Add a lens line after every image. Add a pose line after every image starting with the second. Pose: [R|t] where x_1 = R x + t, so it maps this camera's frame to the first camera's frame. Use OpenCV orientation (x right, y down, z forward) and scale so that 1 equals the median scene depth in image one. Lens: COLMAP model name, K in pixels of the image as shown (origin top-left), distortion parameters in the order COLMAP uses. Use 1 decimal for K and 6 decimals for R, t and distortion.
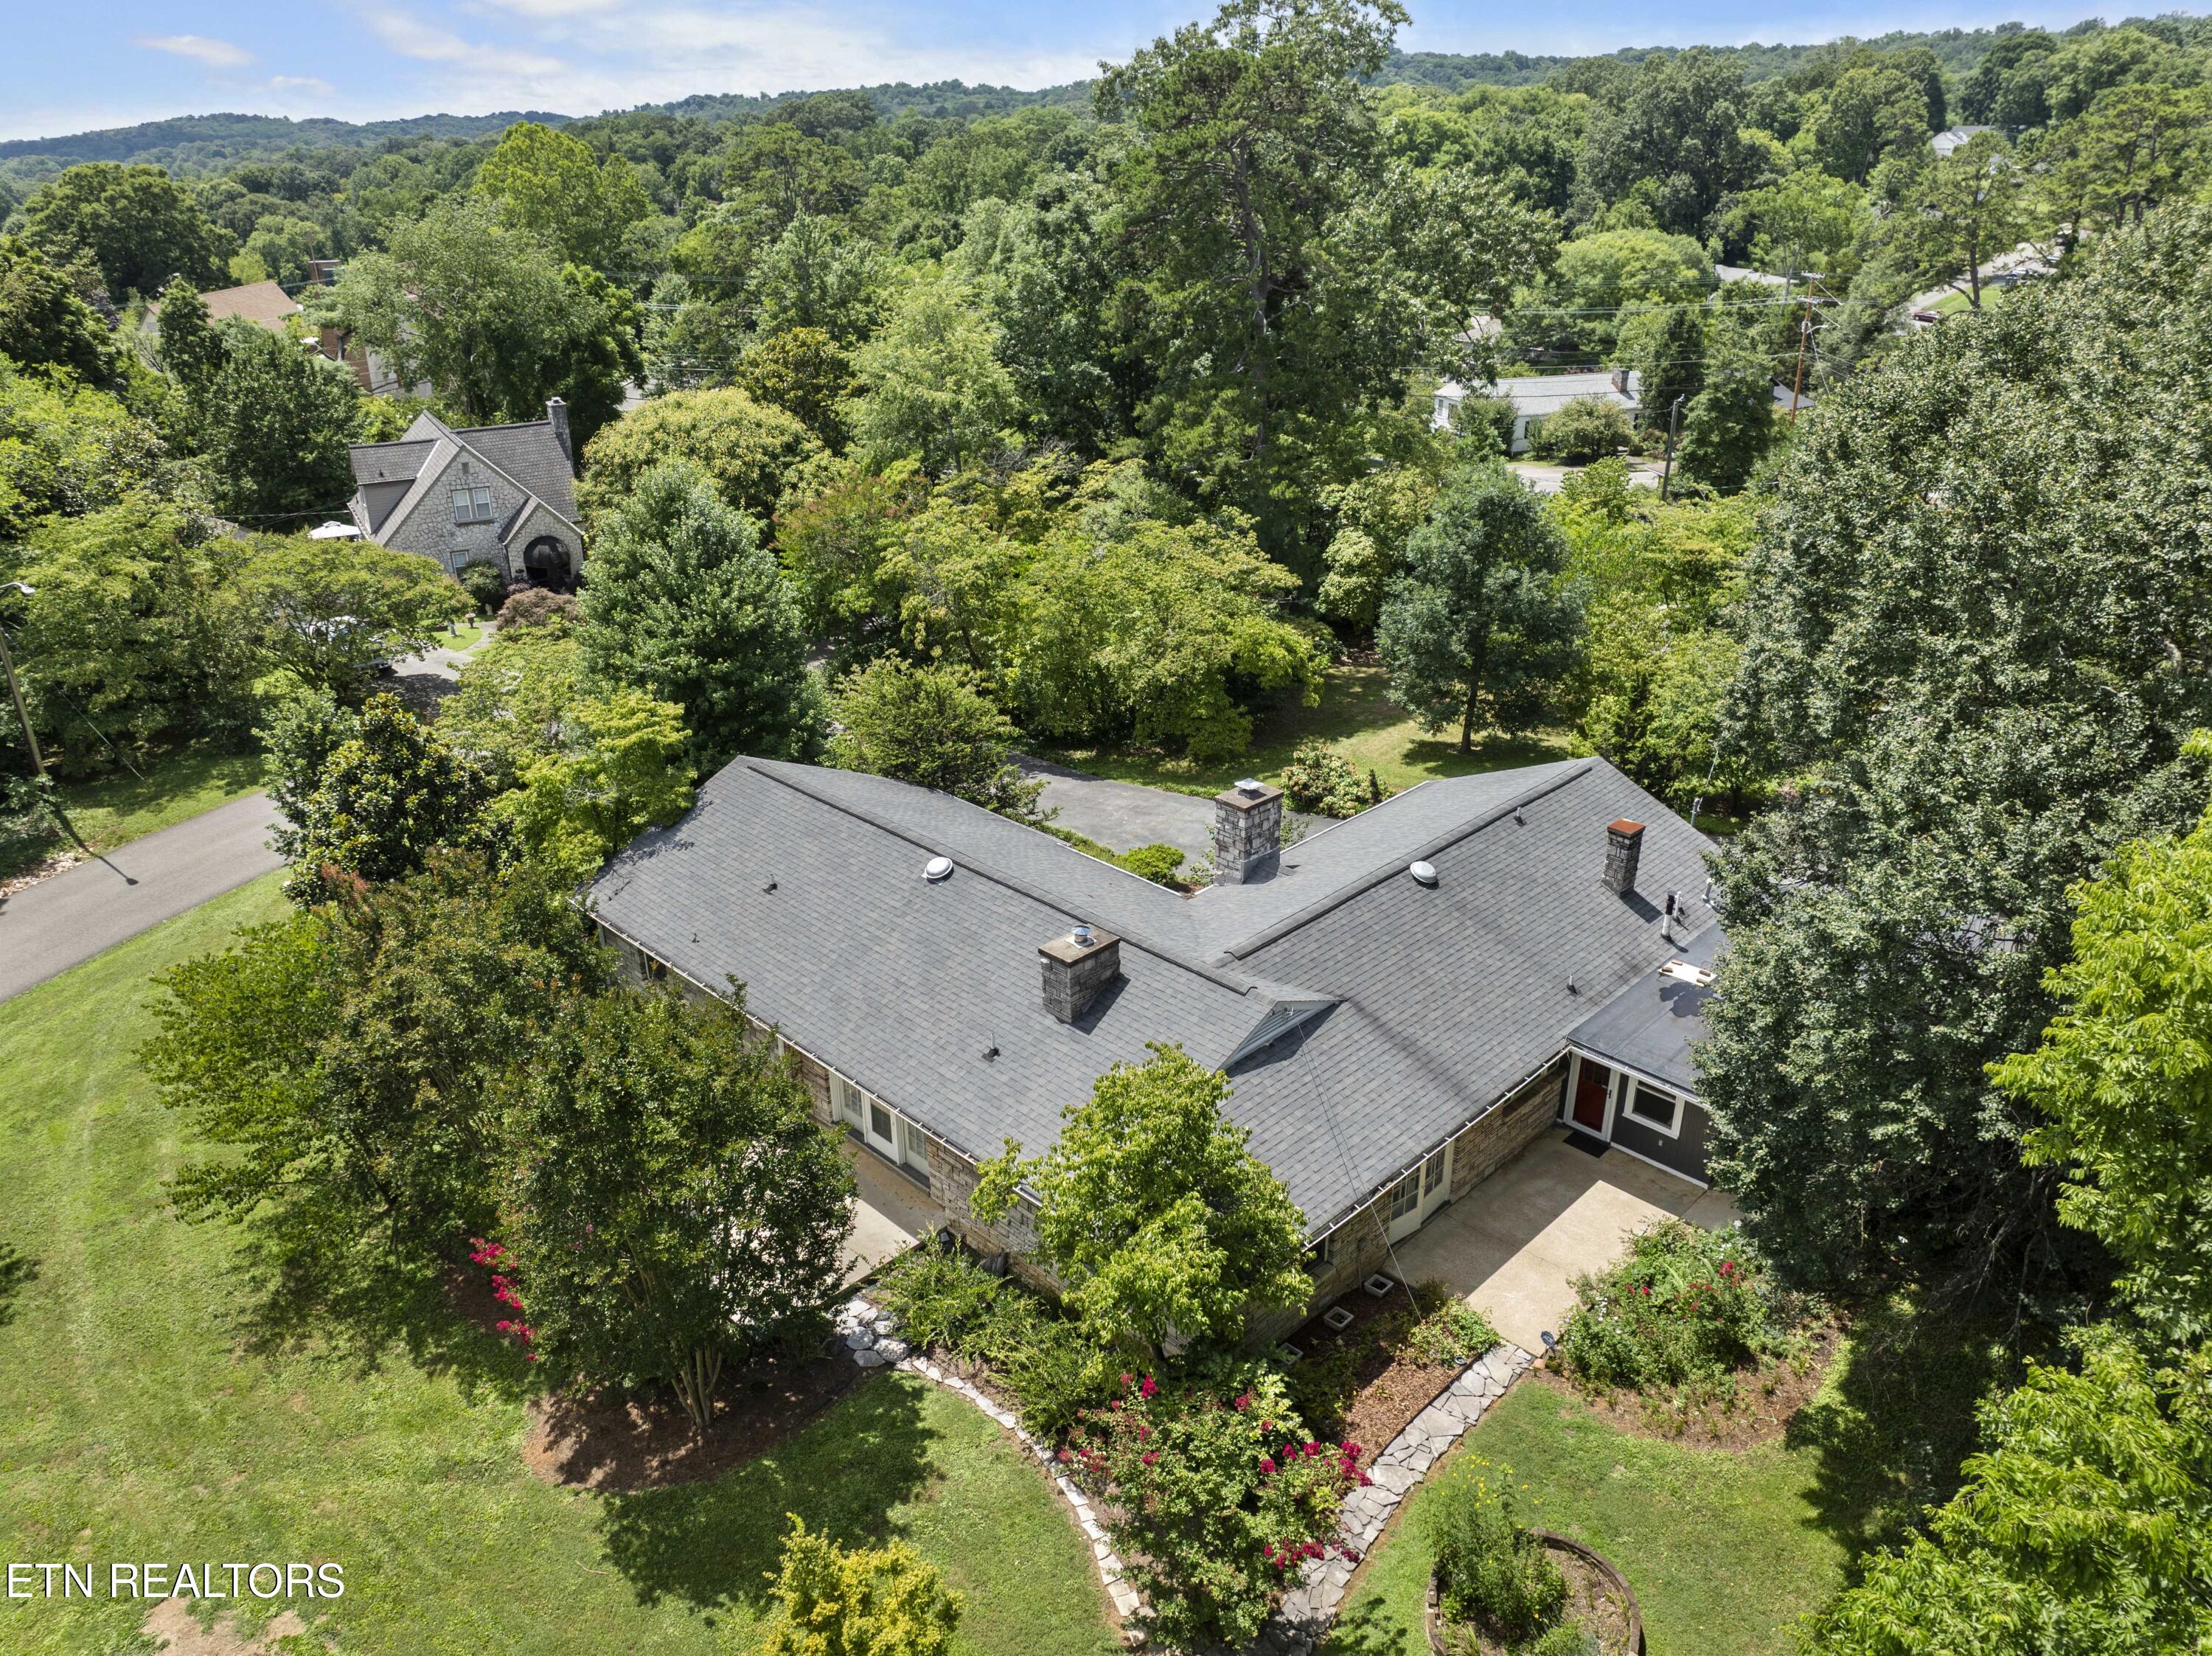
lens RADIAL K [[1560.2, 0, 1112.2], [0, 1560.2, 833.8], [0, 0, 1]] dist [-0.043539, 0.007152]
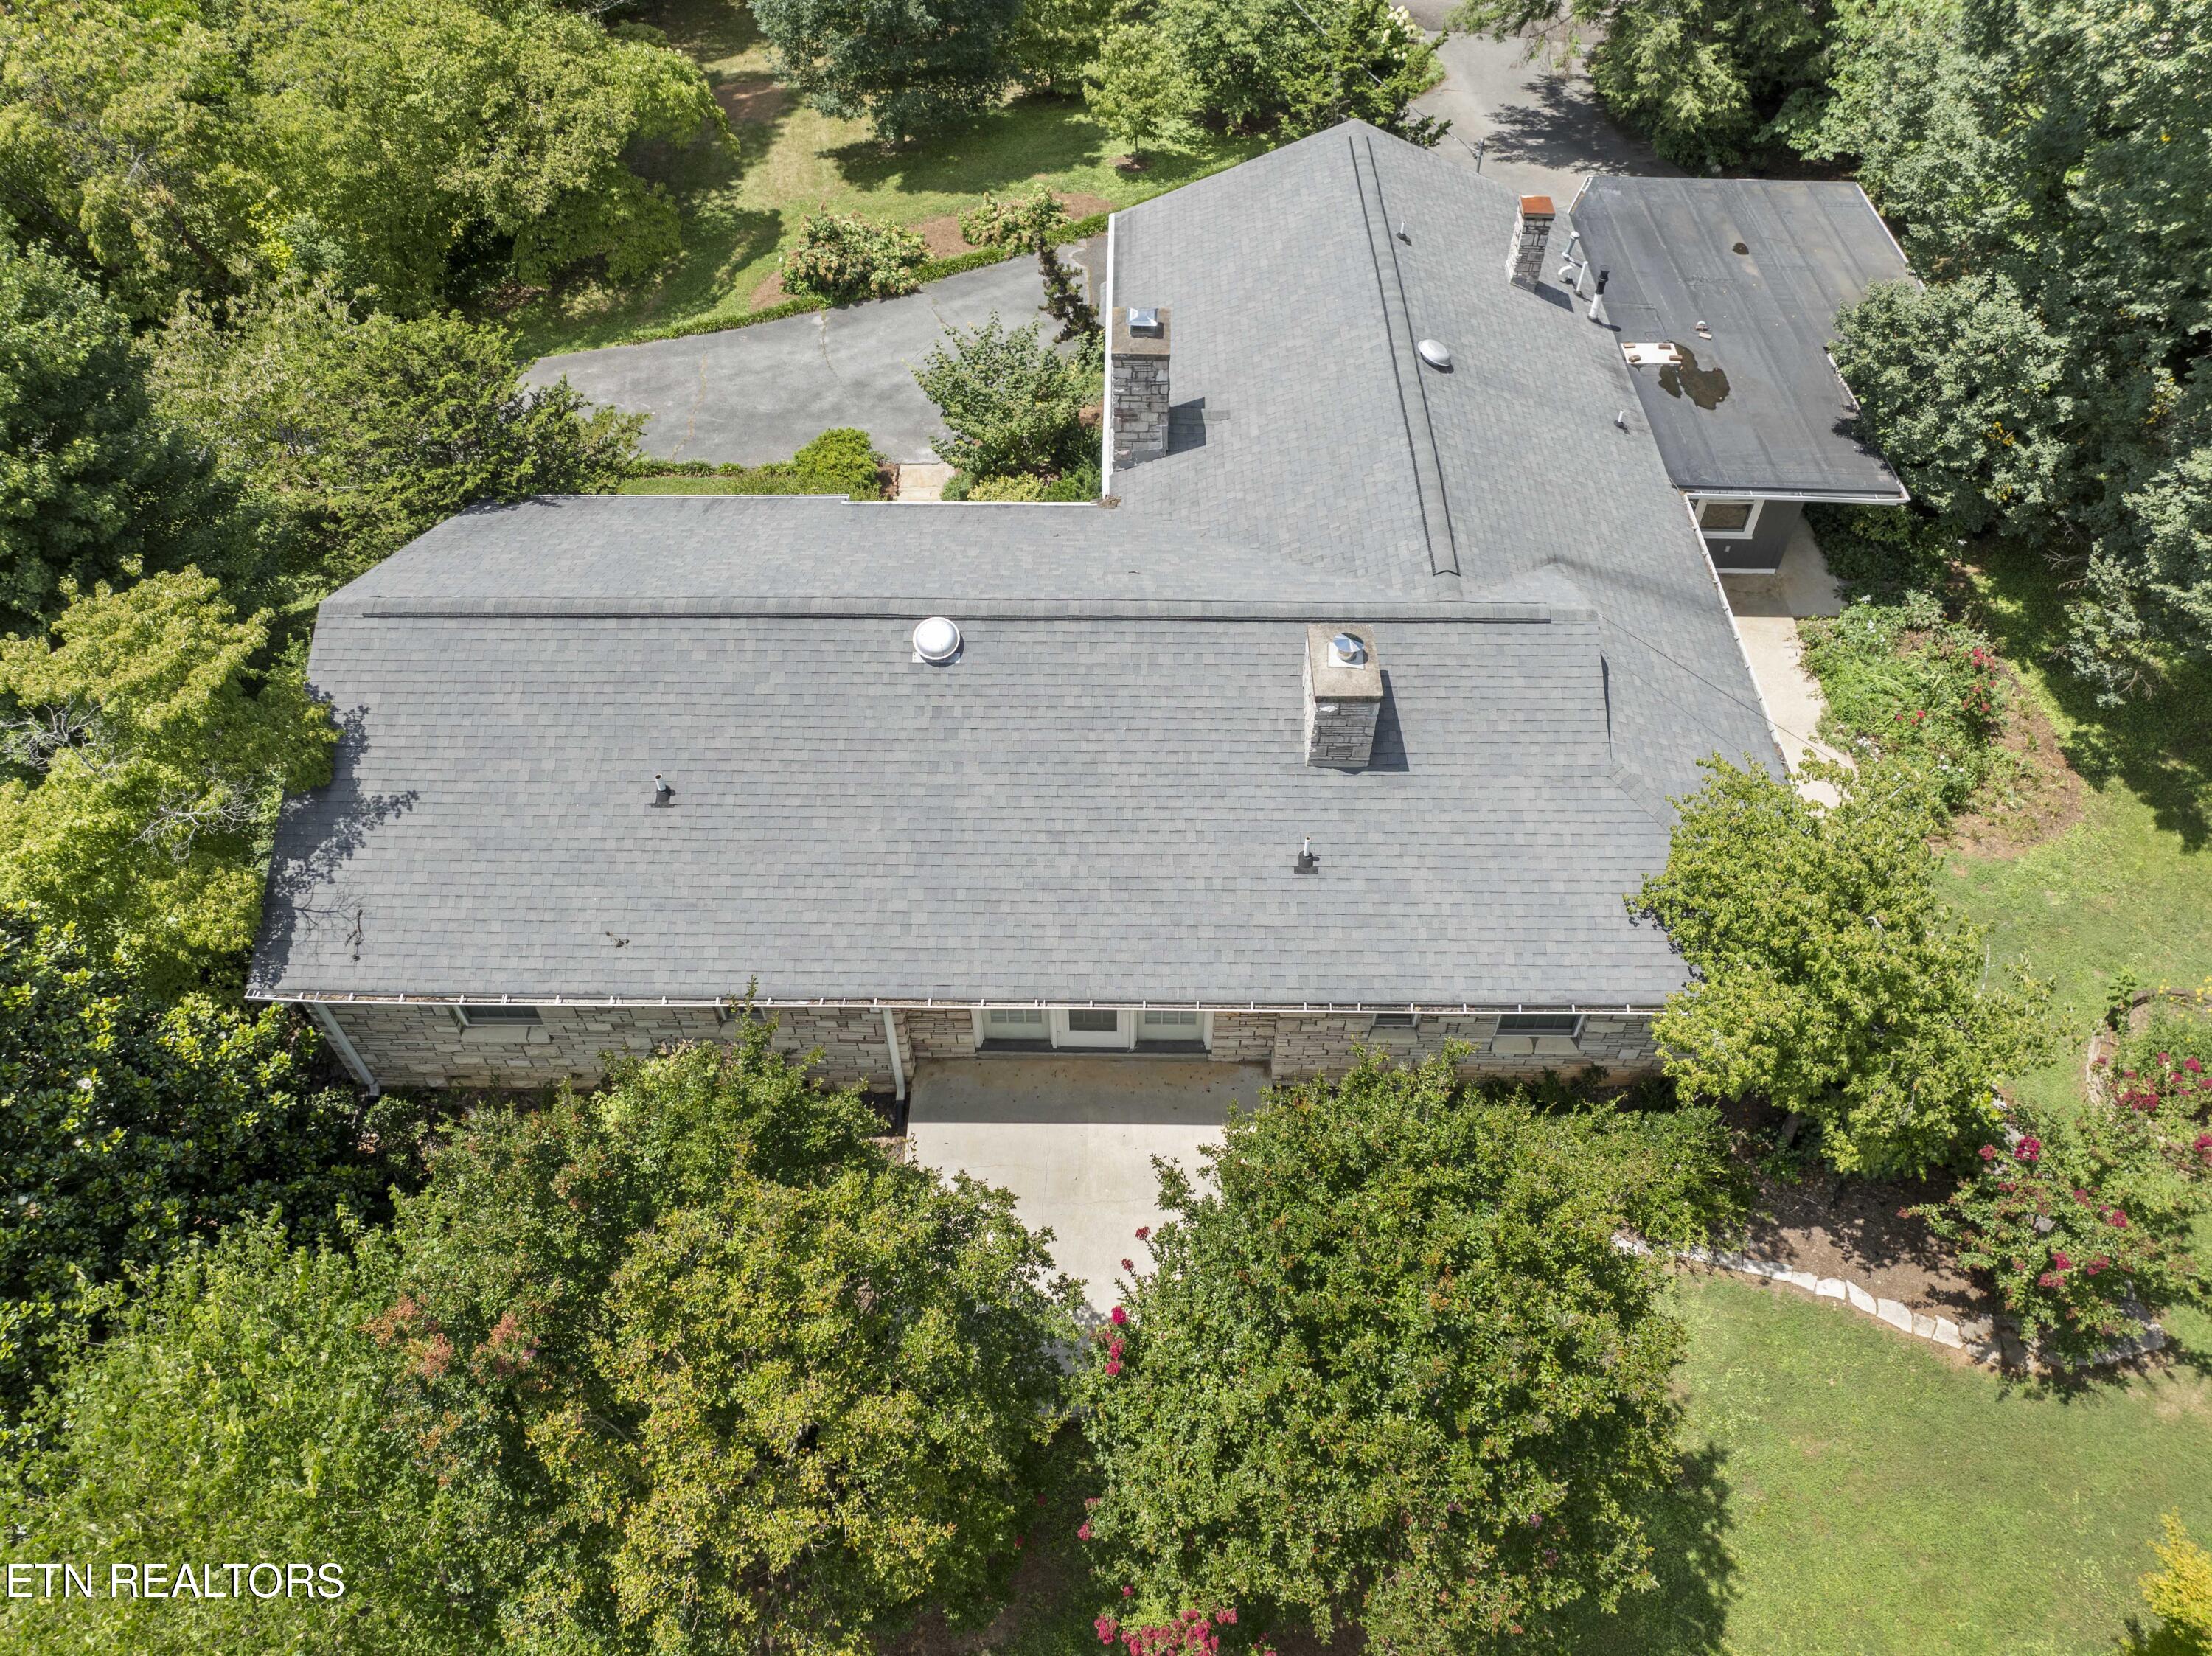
lens RADIAL K [[1560.2, 0, 1112.2], [0, 1560.2, 833.8], [0, 0, 1]] dist [-0.043539, 0.007152]
pose [[0.714874, -0.523593, 0.463471, -0.423643], [0.282592, 0.822599, 0.493429, -0.219093], [-0.639607, -0.221766, 0.736018, 0.515898]]
